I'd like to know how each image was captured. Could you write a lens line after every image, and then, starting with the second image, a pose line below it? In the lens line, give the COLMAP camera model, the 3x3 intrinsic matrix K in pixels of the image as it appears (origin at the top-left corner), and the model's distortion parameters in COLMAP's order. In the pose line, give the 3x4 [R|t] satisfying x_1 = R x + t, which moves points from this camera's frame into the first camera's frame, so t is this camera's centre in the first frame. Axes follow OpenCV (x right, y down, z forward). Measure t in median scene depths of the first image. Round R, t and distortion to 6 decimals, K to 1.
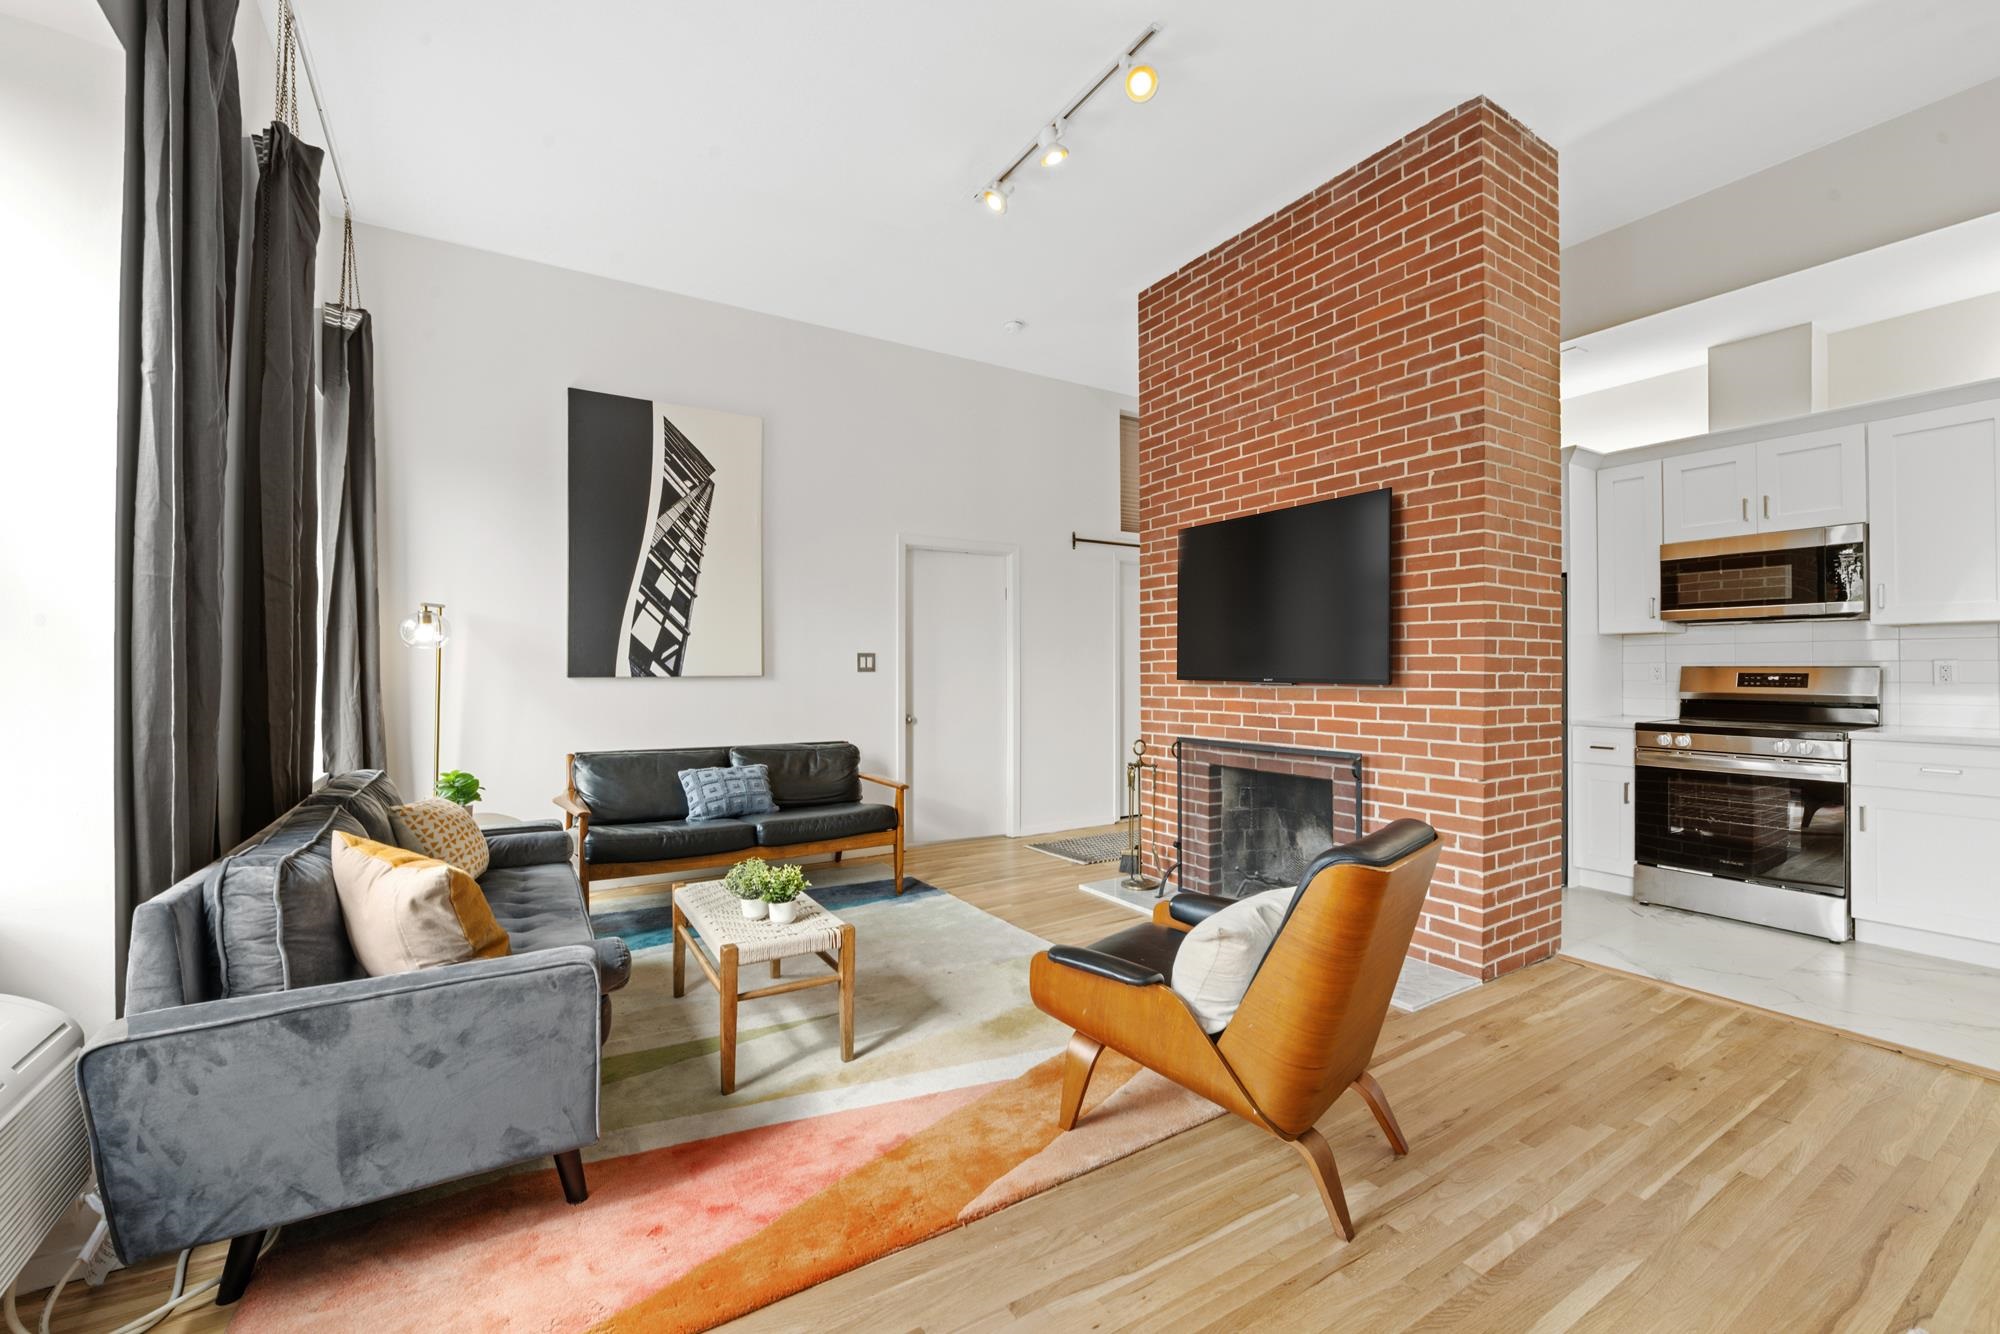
lens RADIAL K [[804.2, 0, 1002.6], [0, 804.2, 667.4], [0, 0, 1]] dist [-0.007819, -0.000076]
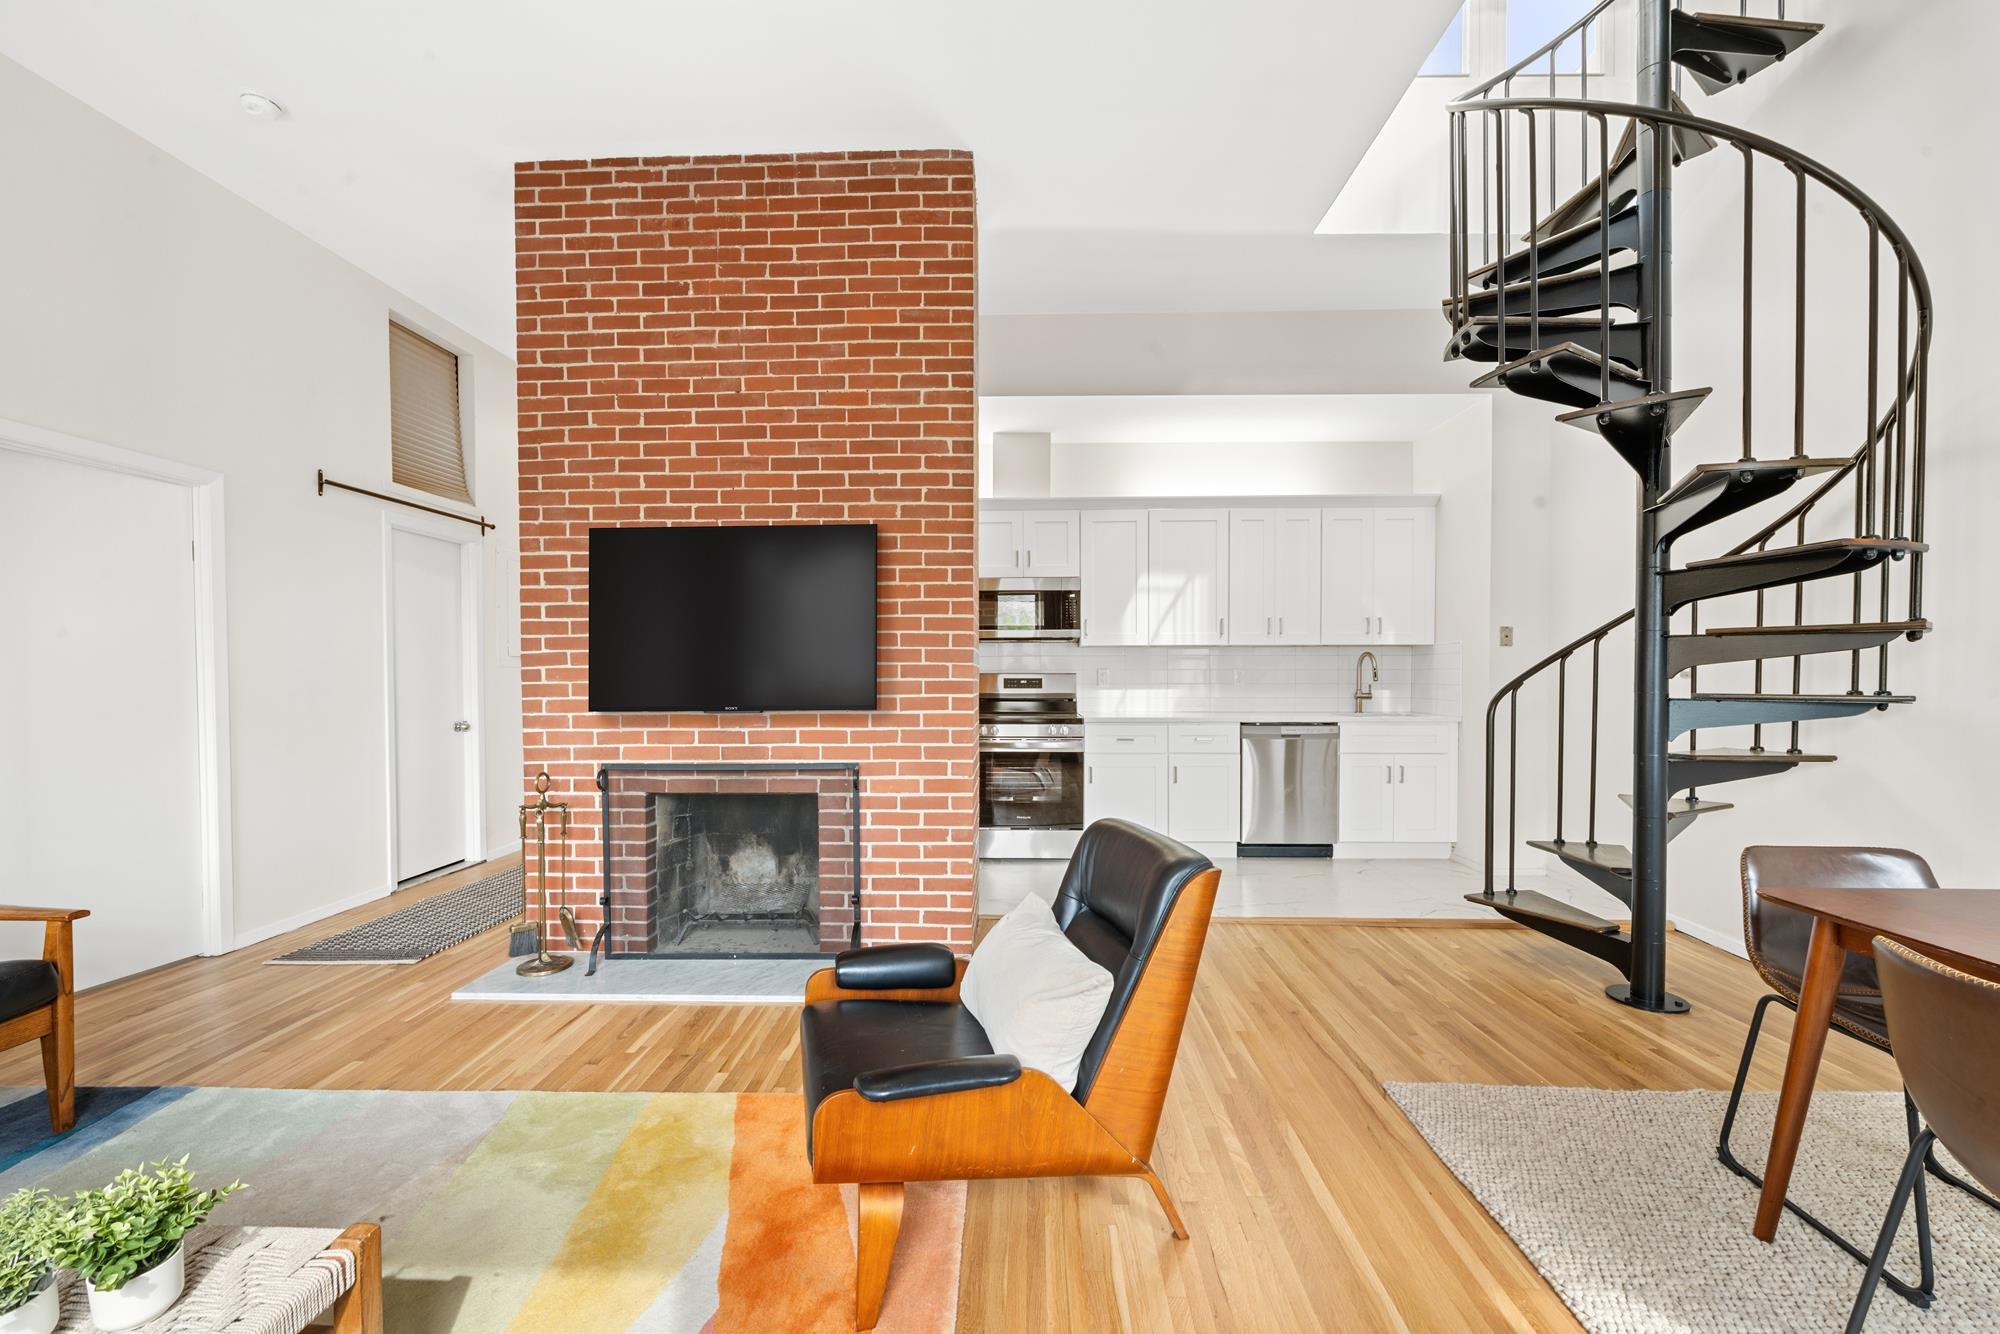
lens RADIAL K [[804.2, 0, 1000.1], [0, 804.2, 685.3], [0, 0, 1]] dist [-0.007819, -0.000076]
pose [[0.552572, -0.014400, 0.833341, -0.229904], [-0.000203, 0.999848, 0.017412, -0.003742], [-0.833465, -0.009791, 0.552486, 0.265015]]
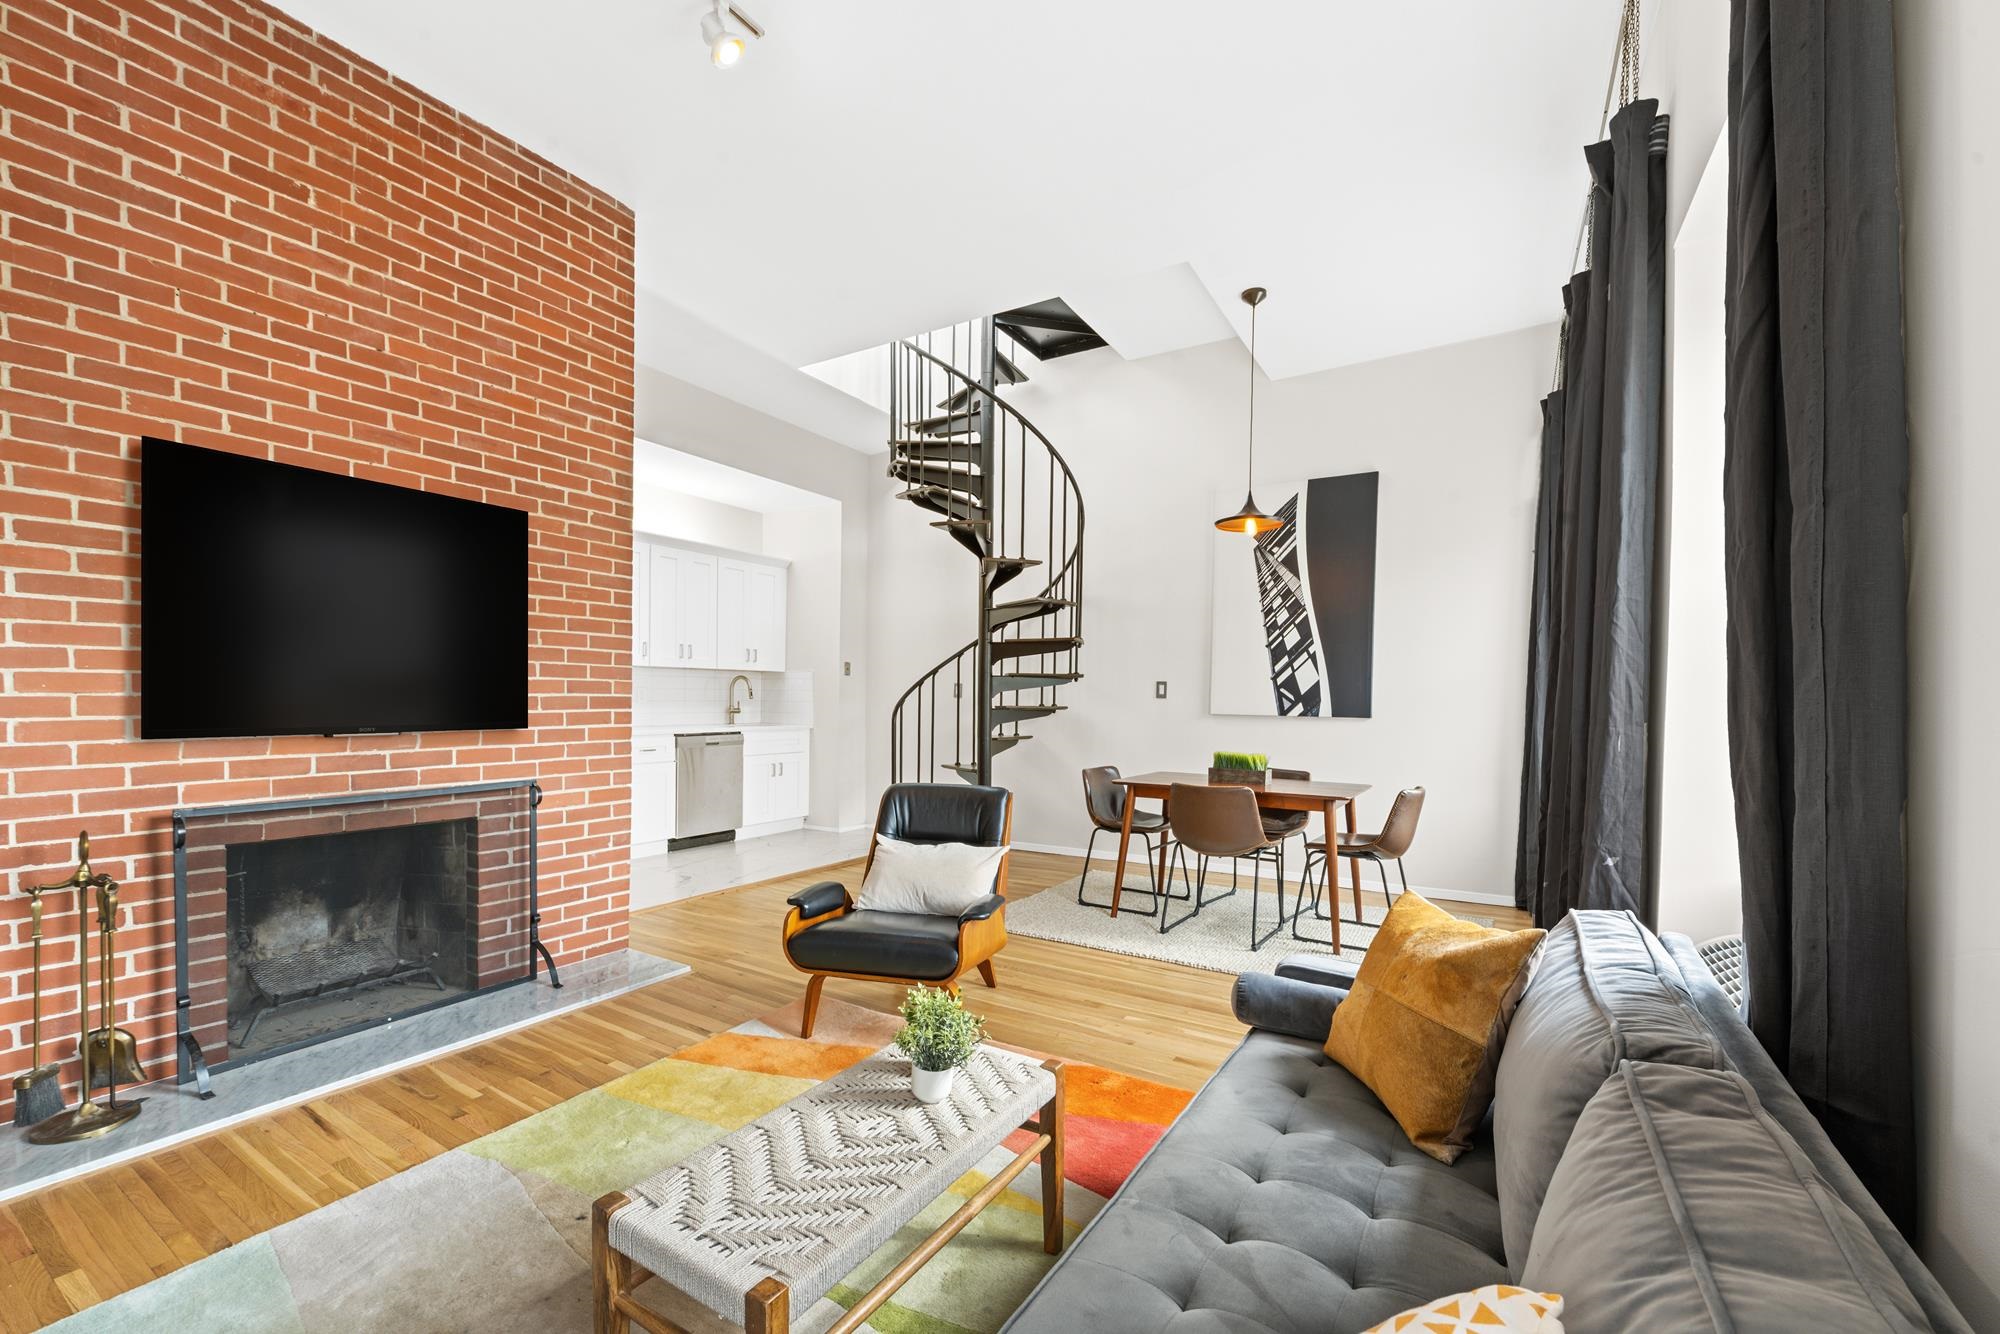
lens RADIAL K [[804.2, 0, 1011.1], [0, 804.2, 712.9], [0, 0, 1]] dist [-0.007819, -0.000076]
pose [[-0.453982, -0.024435, 0.890676, -0.559120], [-0.014189, 0.999695, 0.020194, 0.000252], [-0.890898, -0.003471, -0.454190, 0.780790]]
